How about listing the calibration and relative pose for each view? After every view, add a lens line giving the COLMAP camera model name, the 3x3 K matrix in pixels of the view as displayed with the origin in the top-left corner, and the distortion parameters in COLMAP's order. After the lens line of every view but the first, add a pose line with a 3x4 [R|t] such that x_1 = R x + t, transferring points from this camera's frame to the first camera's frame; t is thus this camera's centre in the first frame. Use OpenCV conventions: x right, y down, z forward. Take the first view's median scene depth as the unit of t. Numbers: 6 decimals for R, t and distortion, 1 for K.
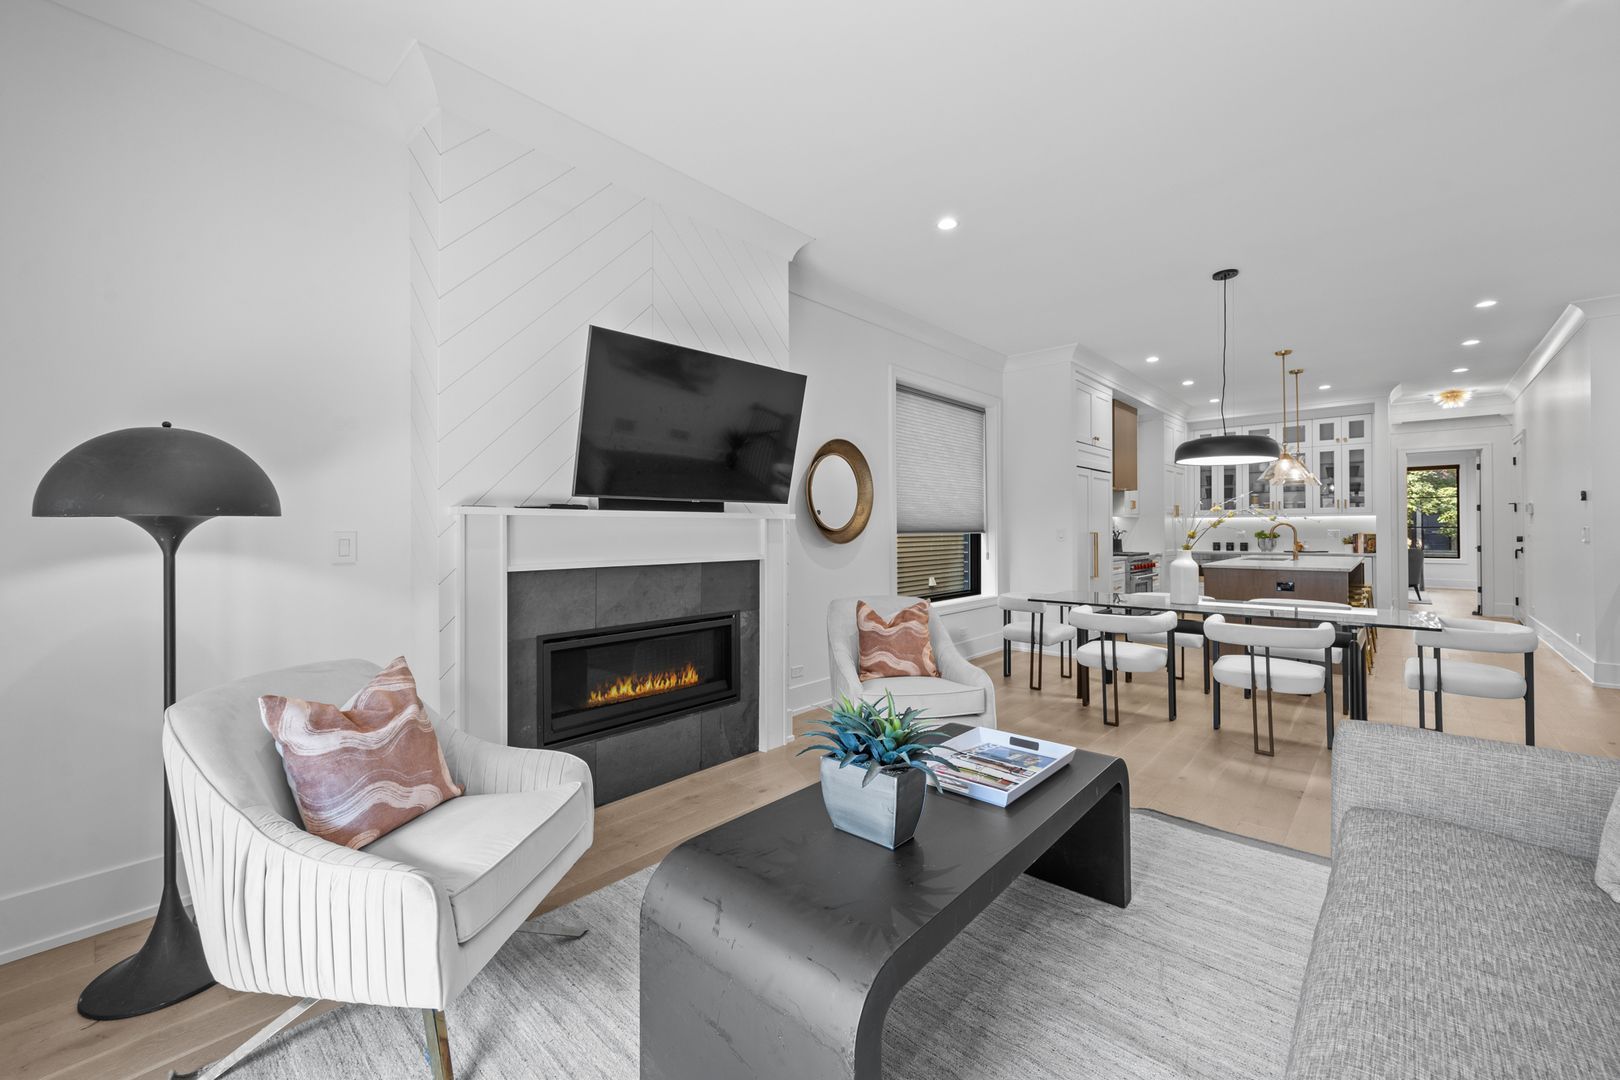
lens RADIAL K [[641.0, 0, 810.0], [0, 641.0, 528.7], [0, 0, 1]] dist [-0.000240, 0.000002]
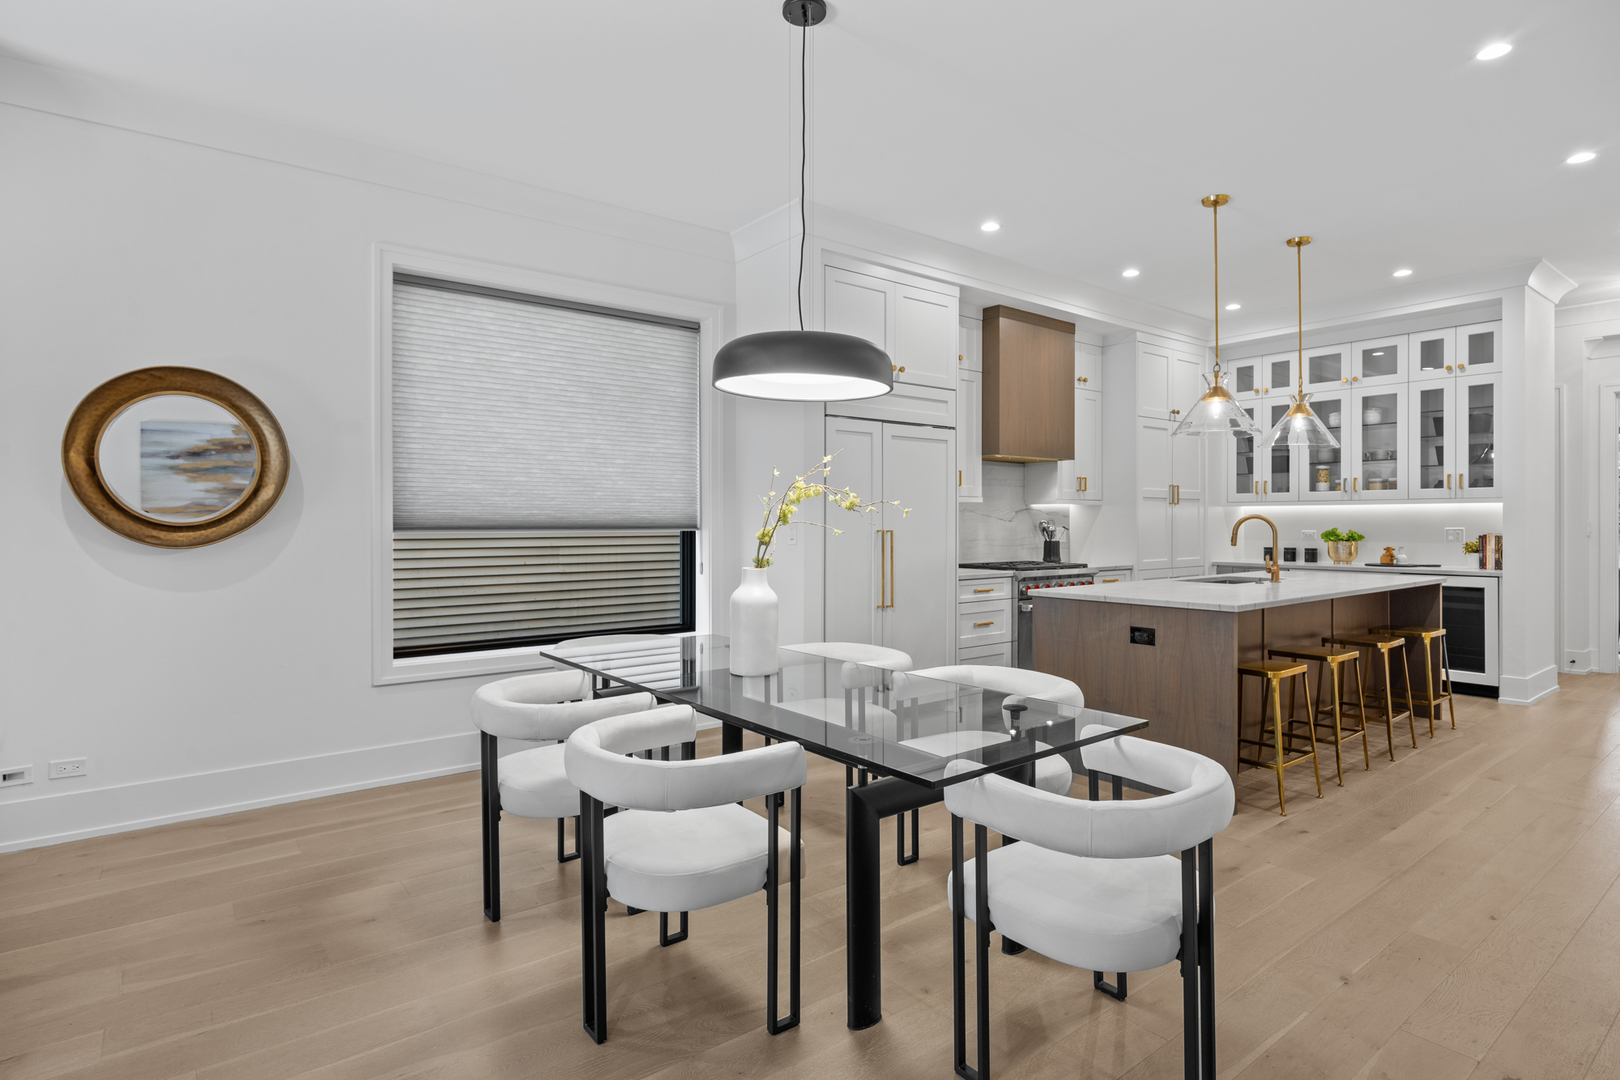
lens RADIAL K [[847.4, 0, 806.2], [0, 847.4, 517.1], [0, 0, 1]] dist [-0.002682, -0.000758]
pose [[0.989202, 0.003687, -0.146515, 0.481677], [-0.004412, 0.999980, -0.004621, -0.002143], [0.146495, 0.005218, 0.989198, 0.234137]]
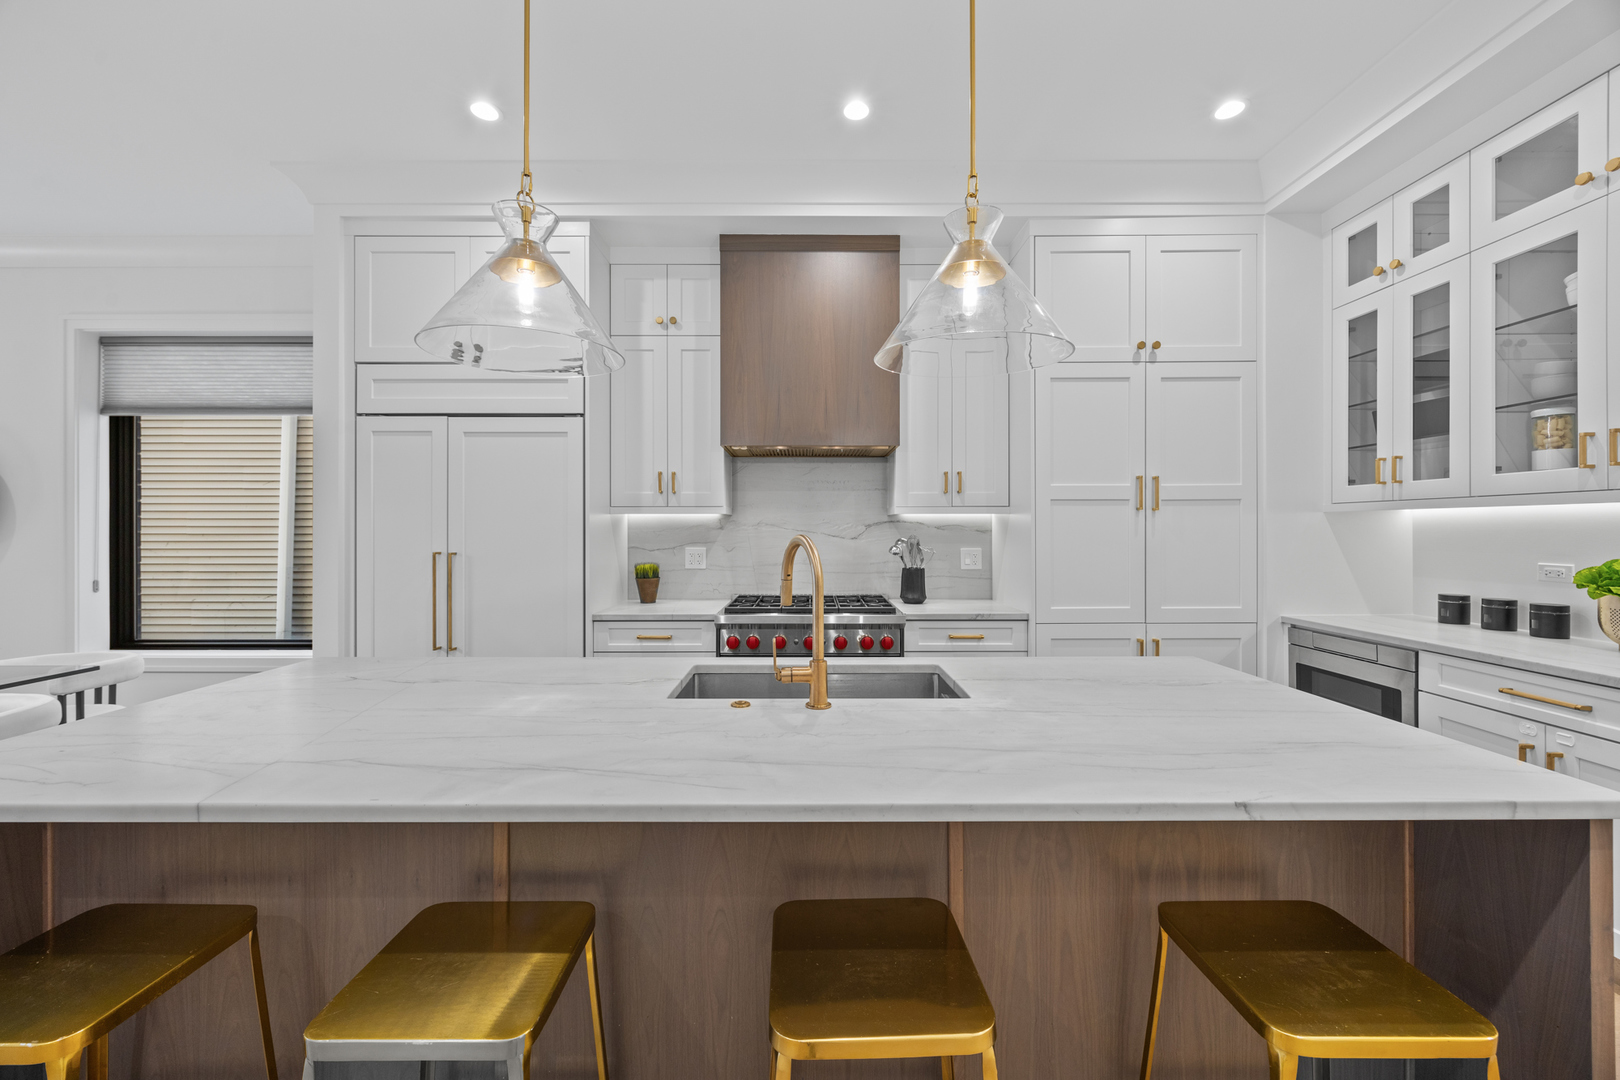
lens RADIAL K [[612.7, 0, 814.9], [0, 612.7, 532.5], [0, 0, 1]] dist [-0.002661, -0.000340]
pose [[0.686420, 0.006175, -0.727179, 0.948174], [-0.002879, 0.999979, 0.005775, -0.011667], [0.727200, -0.001871, 0.686424, 0.903503]]
